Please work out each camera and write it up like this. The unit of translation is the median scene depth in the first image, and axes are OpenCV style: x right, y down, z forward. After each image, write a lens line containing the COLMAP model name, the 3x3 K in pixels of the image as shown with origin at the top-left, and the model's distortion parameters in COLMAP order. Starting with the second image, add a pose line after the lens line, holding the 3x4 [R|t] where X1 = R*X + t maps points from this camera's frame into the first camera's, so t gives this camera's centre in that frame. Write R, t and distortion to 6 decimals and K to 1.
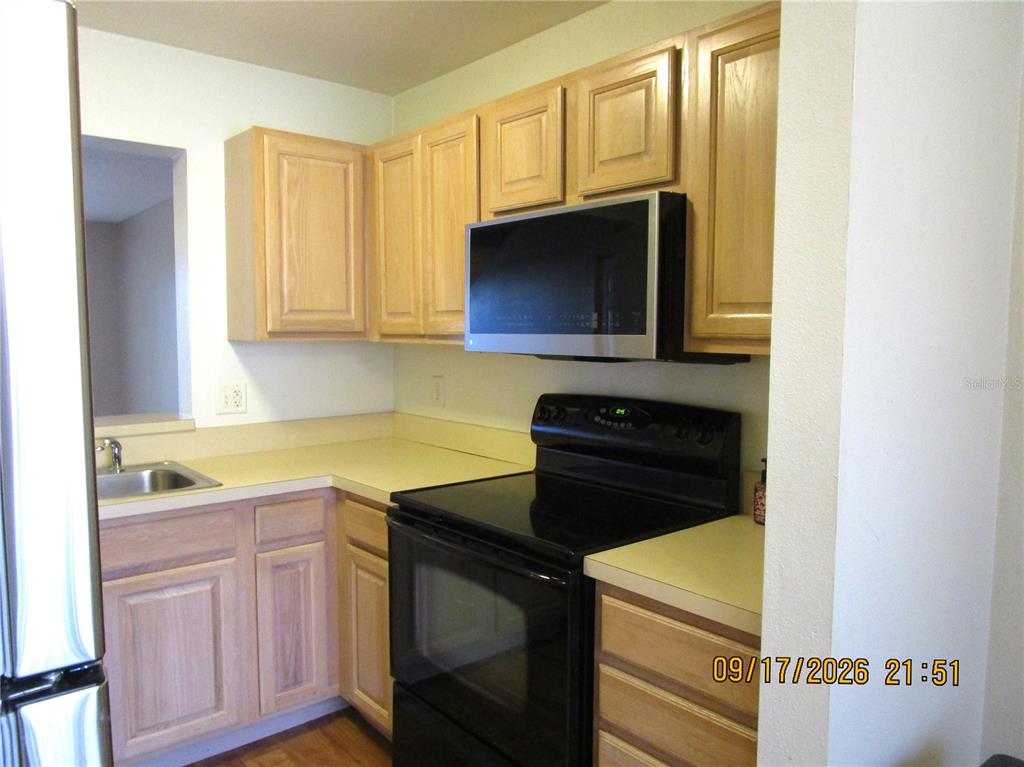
lens RADIAL K [[736.0, 0, 511.9], [0, 736.0, 387.1], [0, 0, 1]] dist [-0.001404, 0.000949]
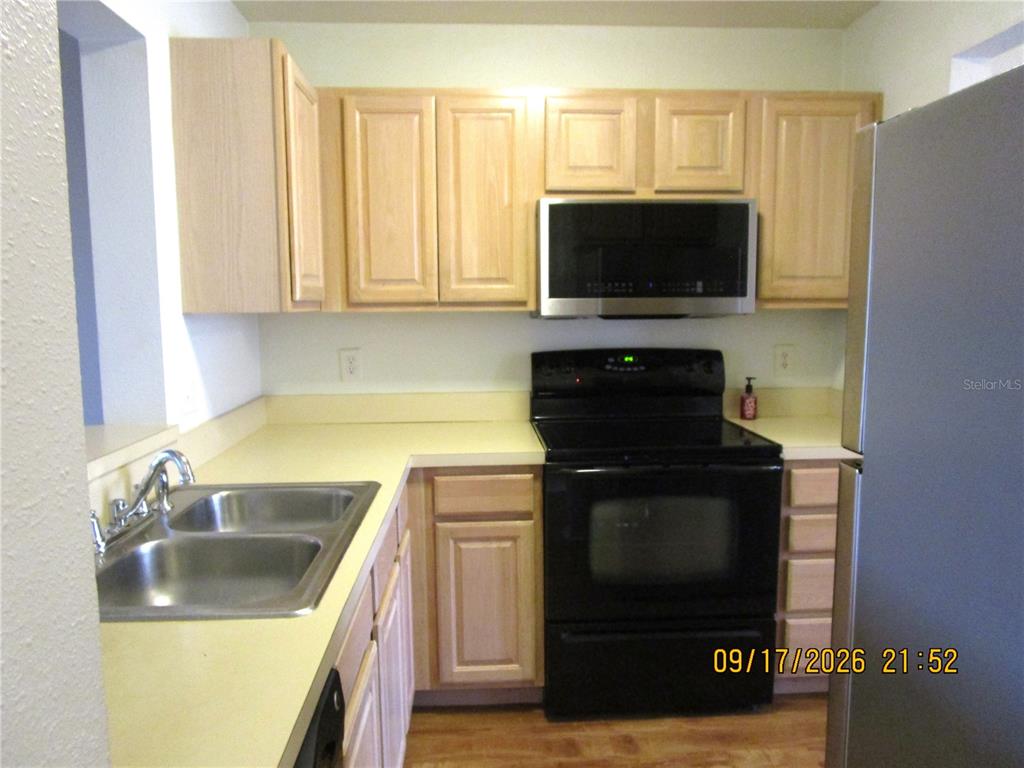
lens RADIAL K [[736.0, 0, 514.5], [0, 736.0, 382.0], [0, 0, 1]] dist [-0.001404, 0.000949]
pose [[0.608573, -0.096659, 0.787589, -0.969104], [0.072757, 0.995169, 0.065915, -0.025379], [-0.790155, 0.017188, 0.612666, 0.364022]]
